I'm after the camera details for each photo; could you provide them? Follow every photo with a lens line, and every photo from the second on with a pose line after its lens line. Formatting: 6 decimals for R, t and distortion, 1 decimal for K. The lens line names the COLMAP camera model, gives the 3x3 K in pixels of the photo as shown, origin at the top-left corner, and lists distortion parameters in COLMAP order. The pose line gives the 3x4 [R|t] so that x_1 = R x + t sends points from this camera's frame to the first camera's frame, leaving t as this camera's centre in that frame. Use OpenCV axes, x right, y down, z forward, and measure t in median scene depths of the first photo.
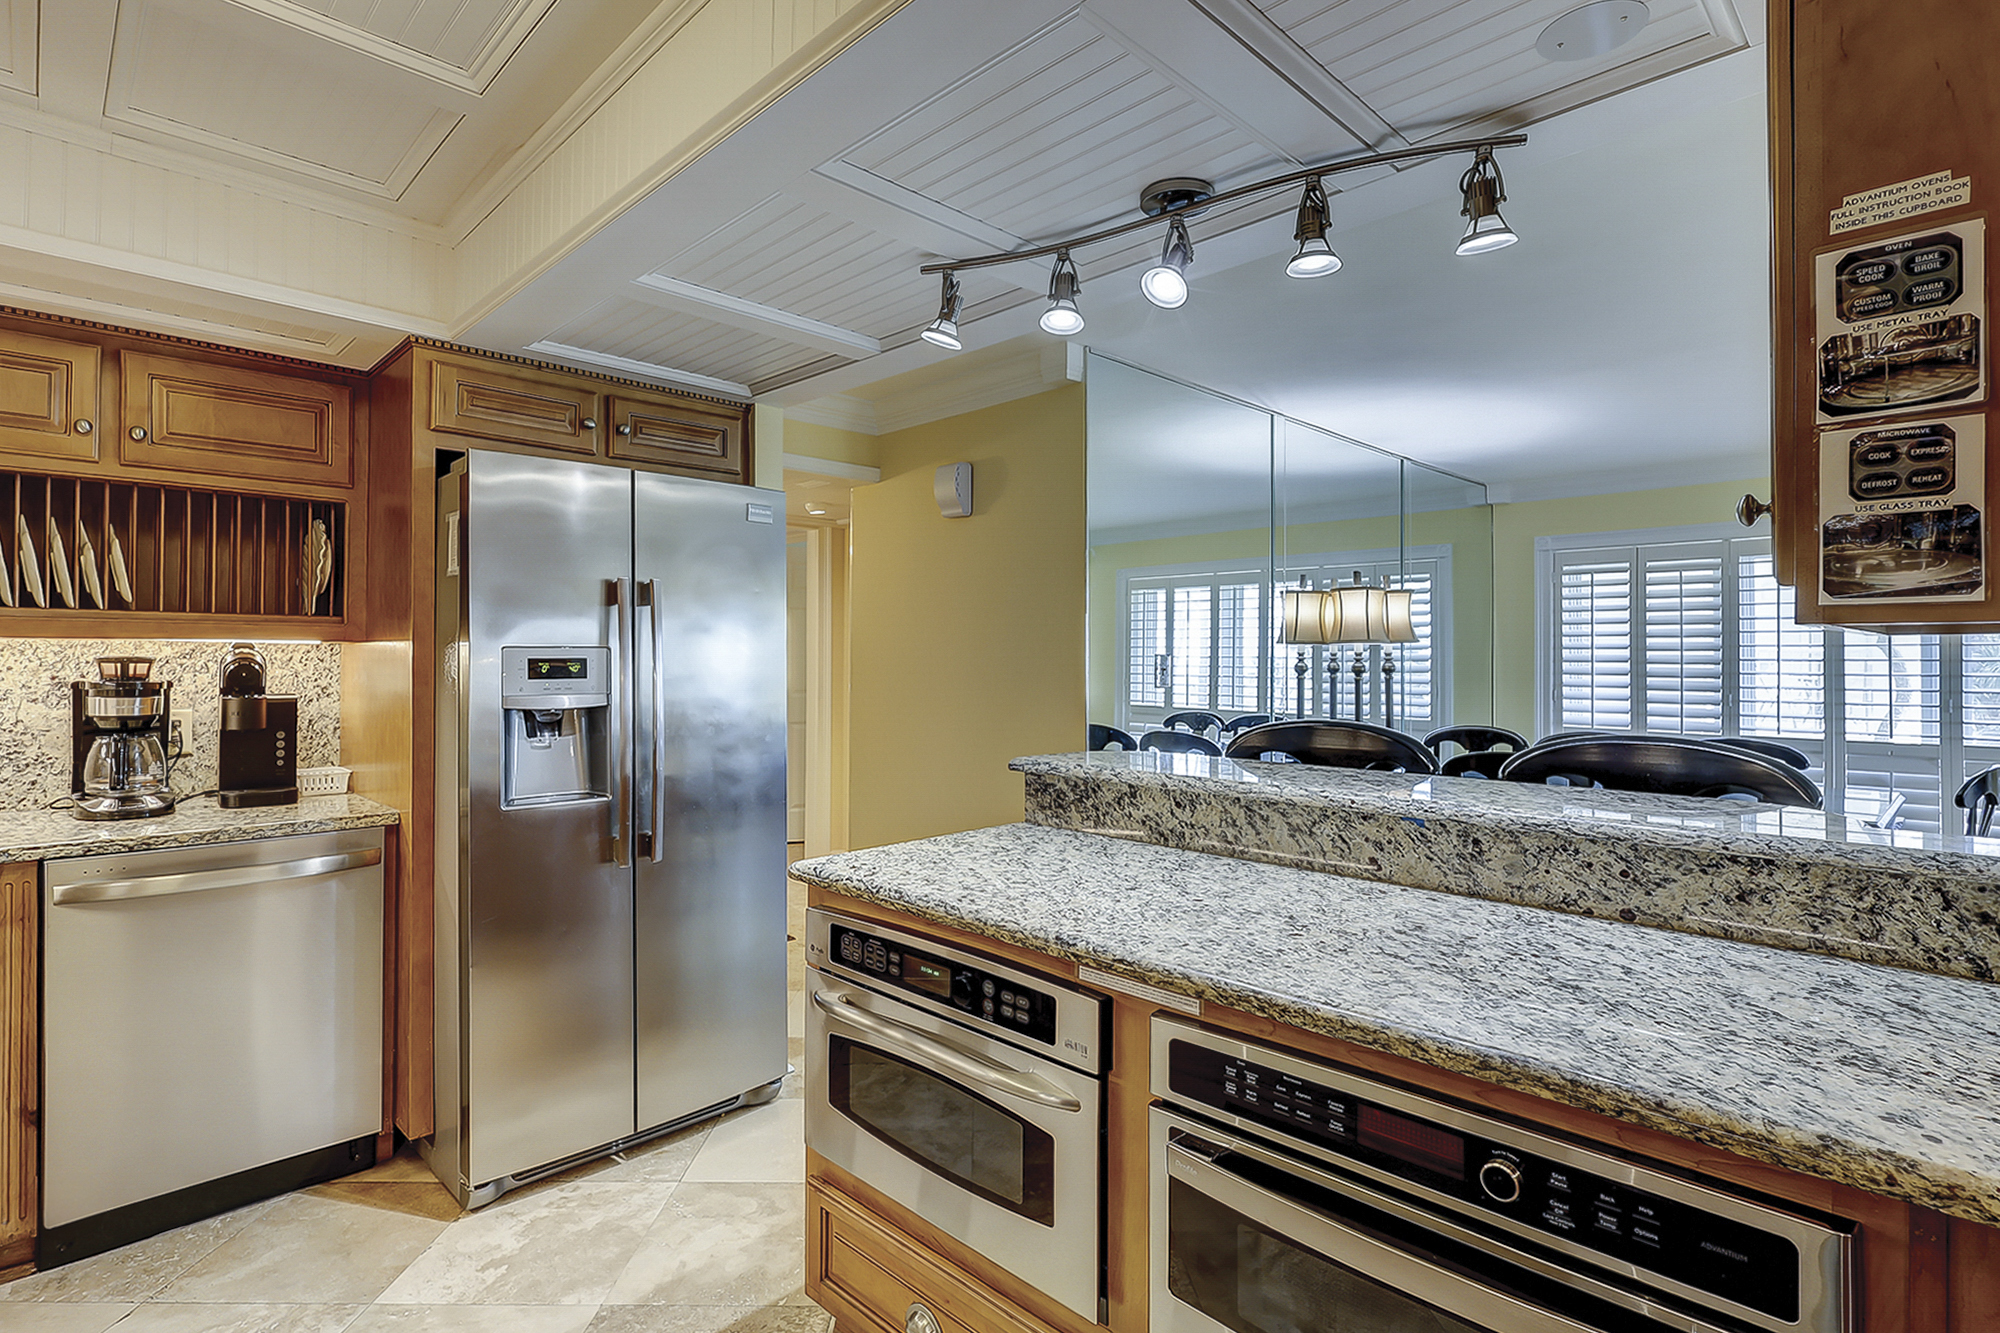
lens RADIAL K [[994.2, 0, 983.6], [0, 994.2, 652.2], [0, 0, 1]] dist [-0.000884, -0.000312]
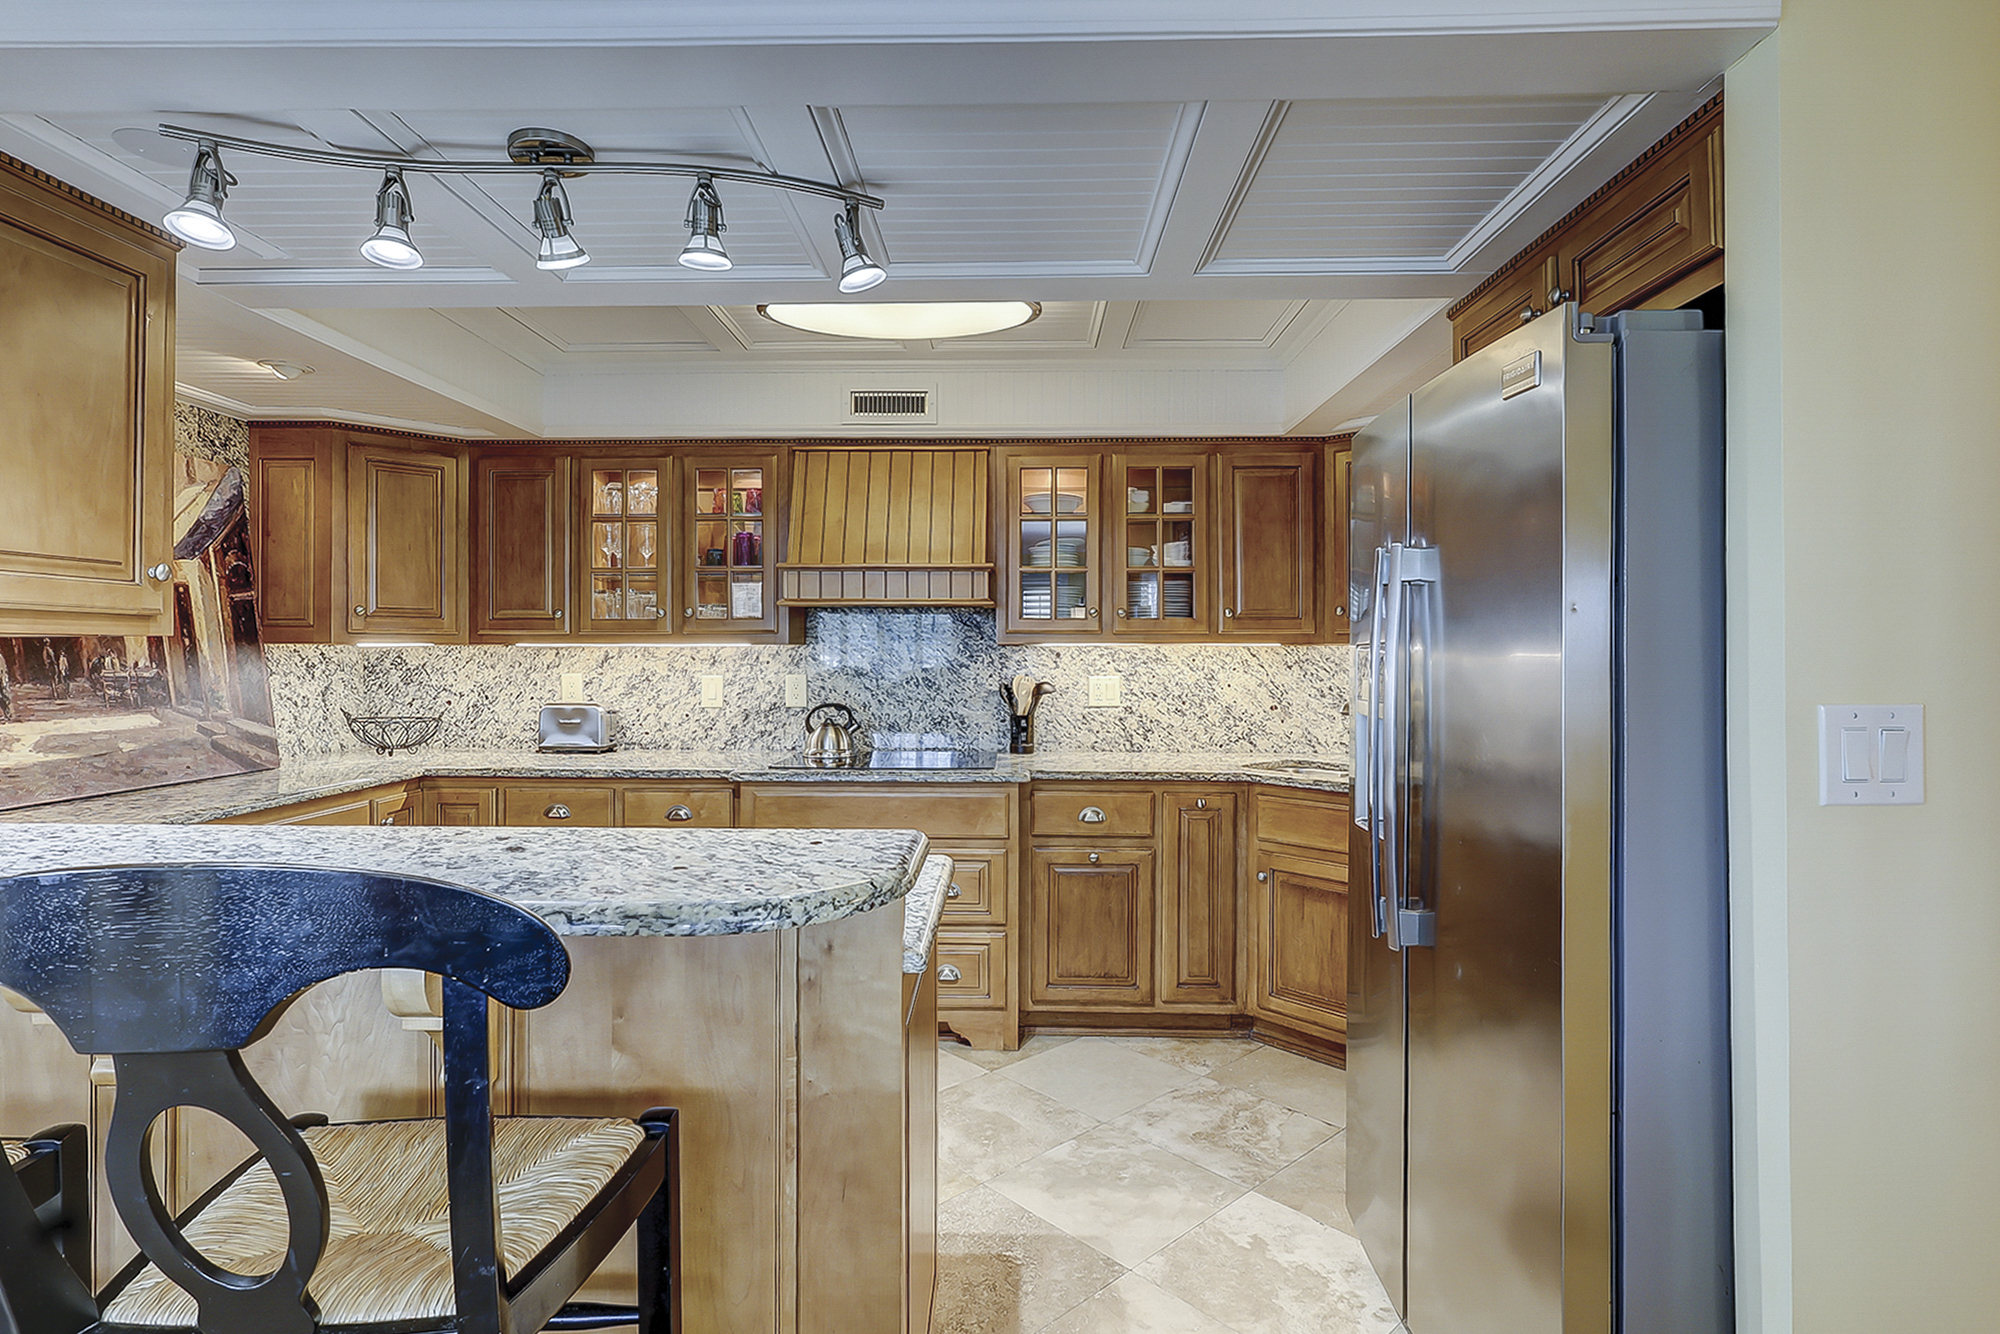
lens RADIAL K [[1018.5, 0, 1007.1], [0, 1018.5, 649.8], [0, 0, 1]] dist [-0.004699, -0.000716]
pose [[-0.715746, -0.006666, -0.698329, 0.373329], [0.000764, 0.999946, -0.010328, 0.008179], [0.698360, -0.007926, -0.715703, 1.350436]]
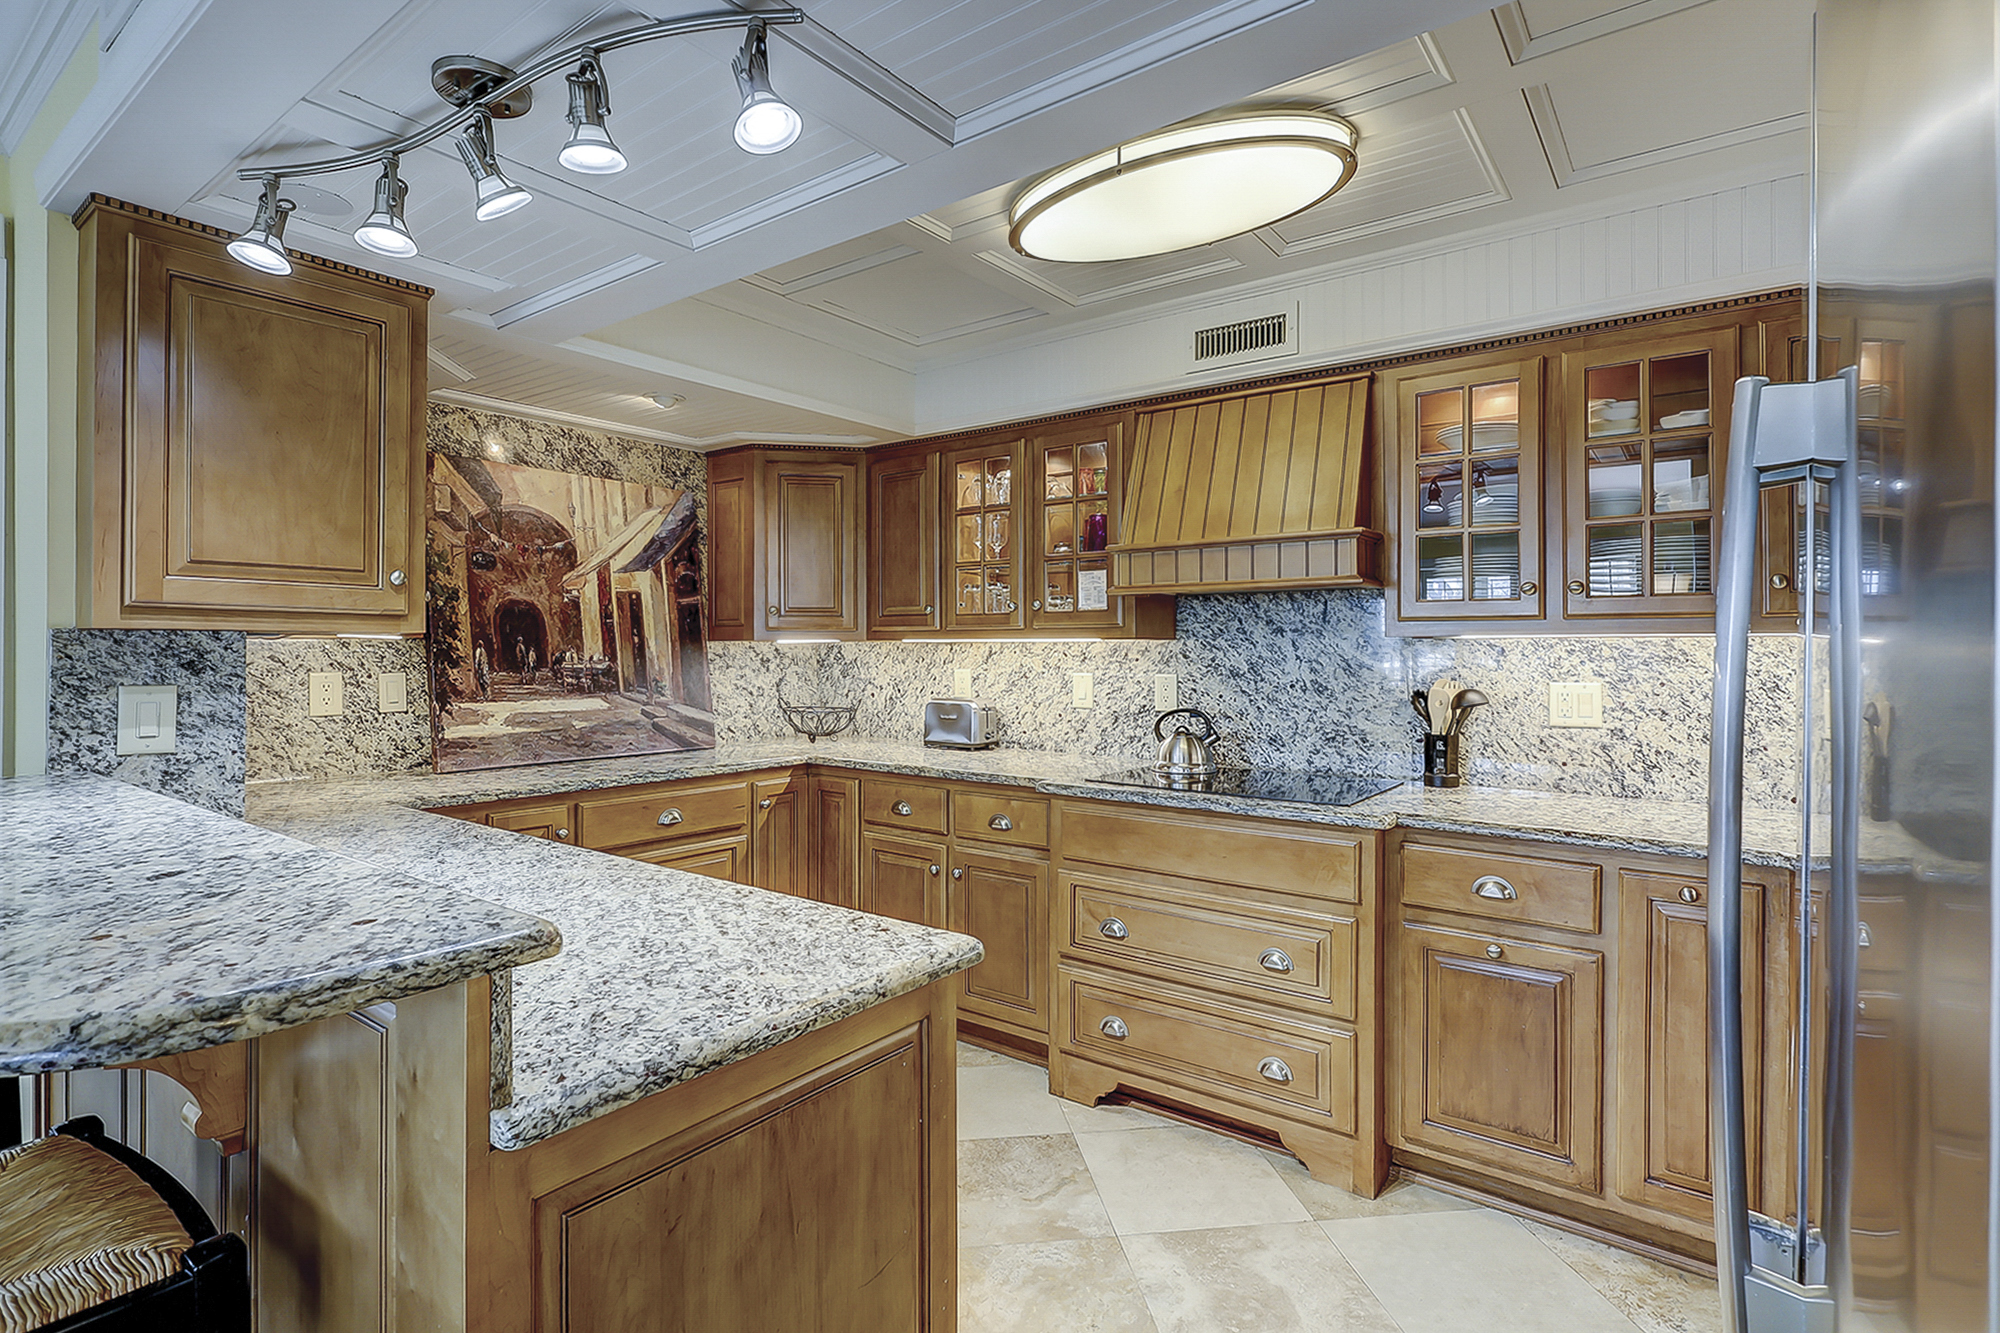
lens RADIAL K [[994.2, 0, 983.6], [0, 994.2, 652.2], [0, 0, 1]] dist [-0.000884, -0.000312]
pose [[-0.990896, -0.004060, -0.134567, -0.074077], [-0.003585, 0.999986, -0.003773, 0.007257], [0.134580, -0.003256, -0.990897, 1.284159]]
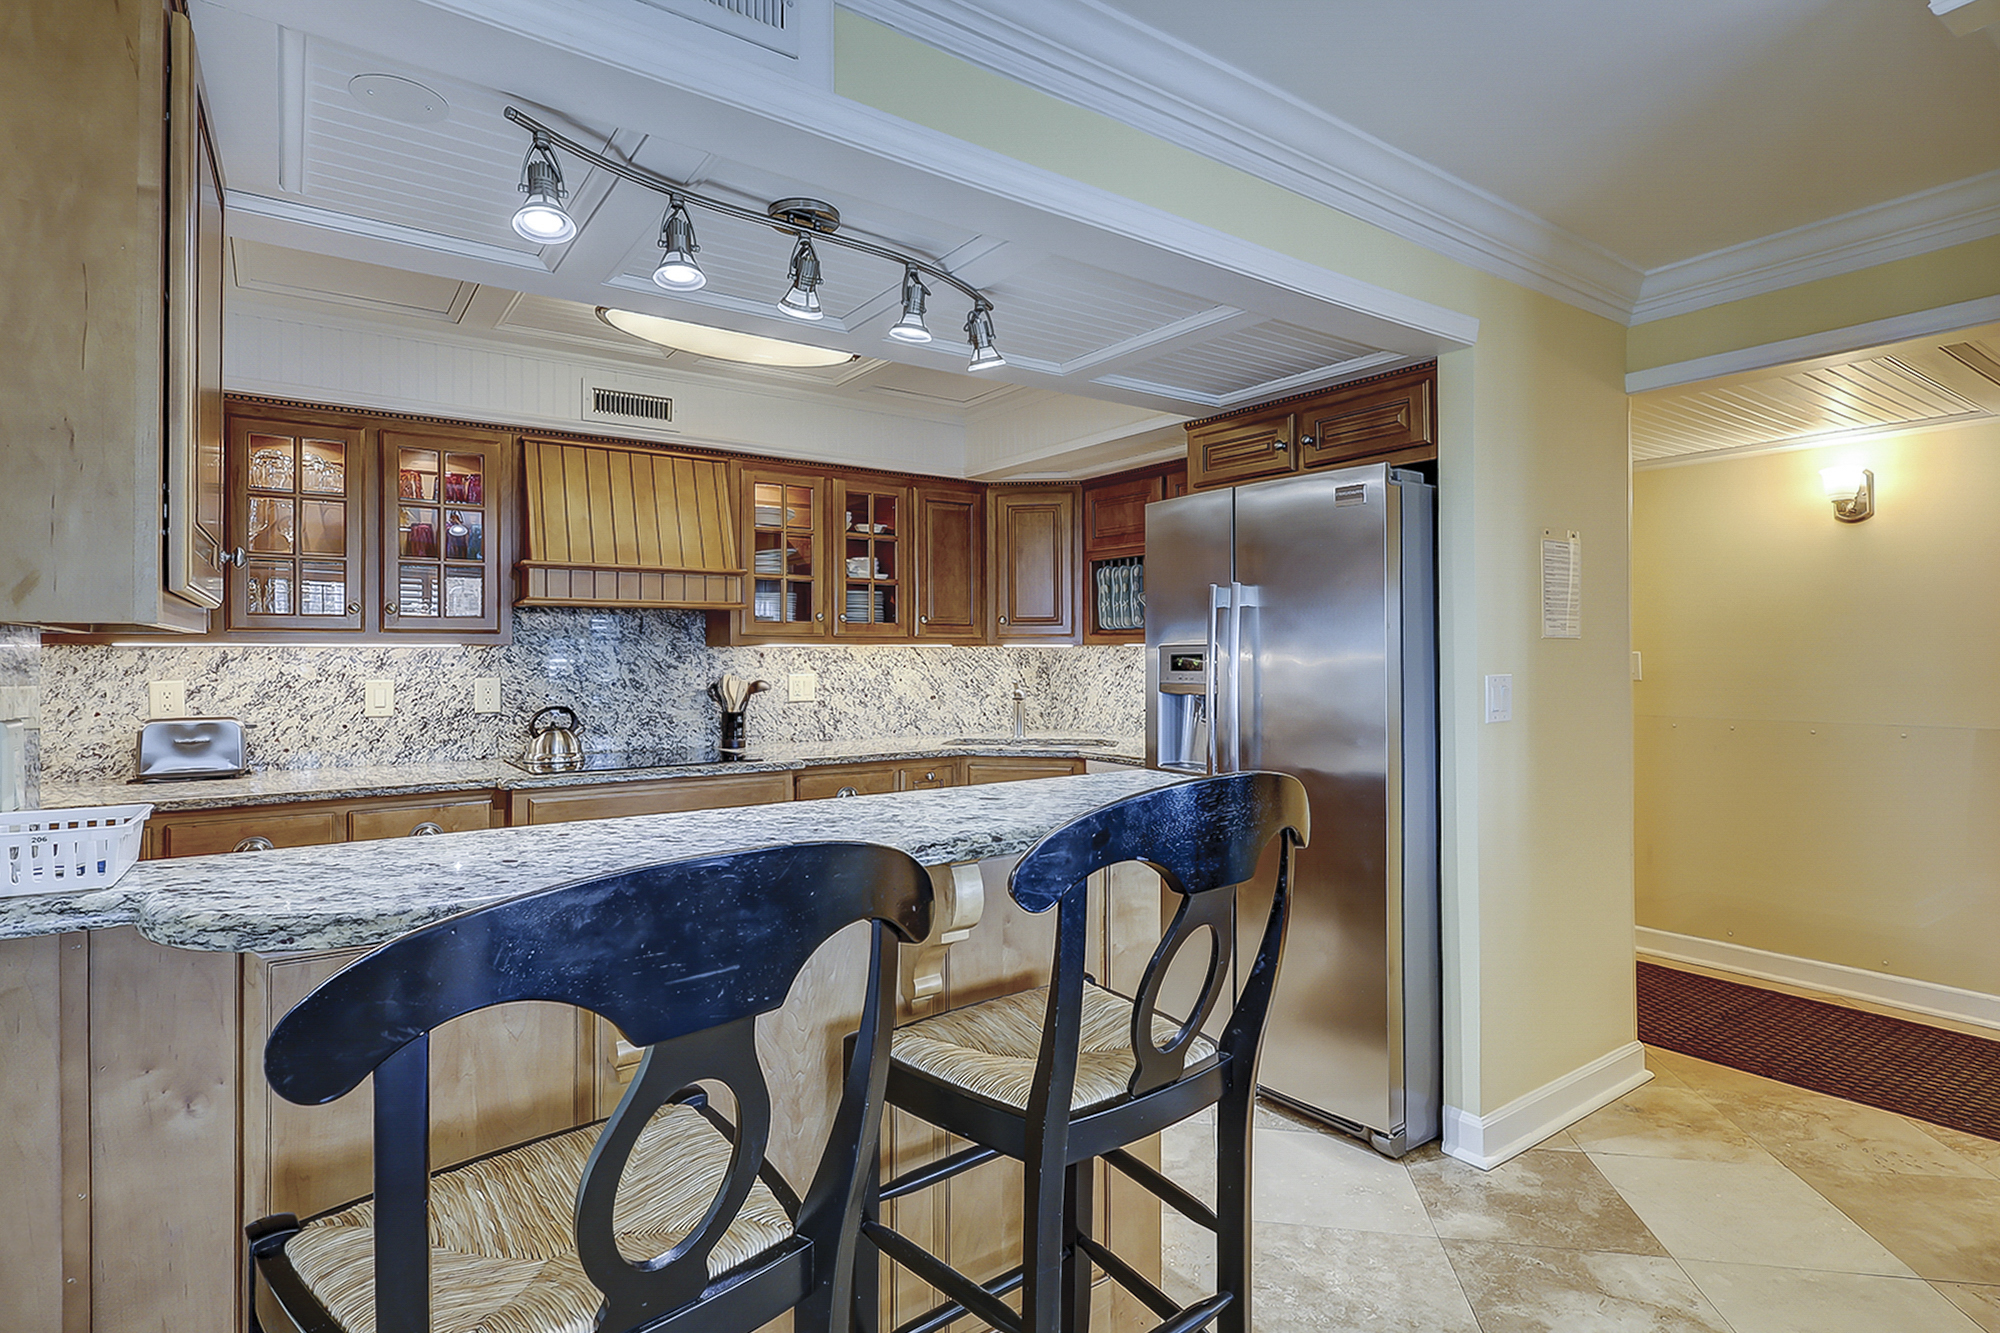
lens RADIAL K [[998.7, 0, 1030.5], [0, 998.7, 649.0], [0, 0, 1]] dist [-0.001075, -0.000253]
pose [[-0.149647, -0.008166, -0.988706, 0.808097], [0.008399, 0.999919, -0.009529, 0.009595], [0.988704, -0.009730, -0.149566, 0.974498]]
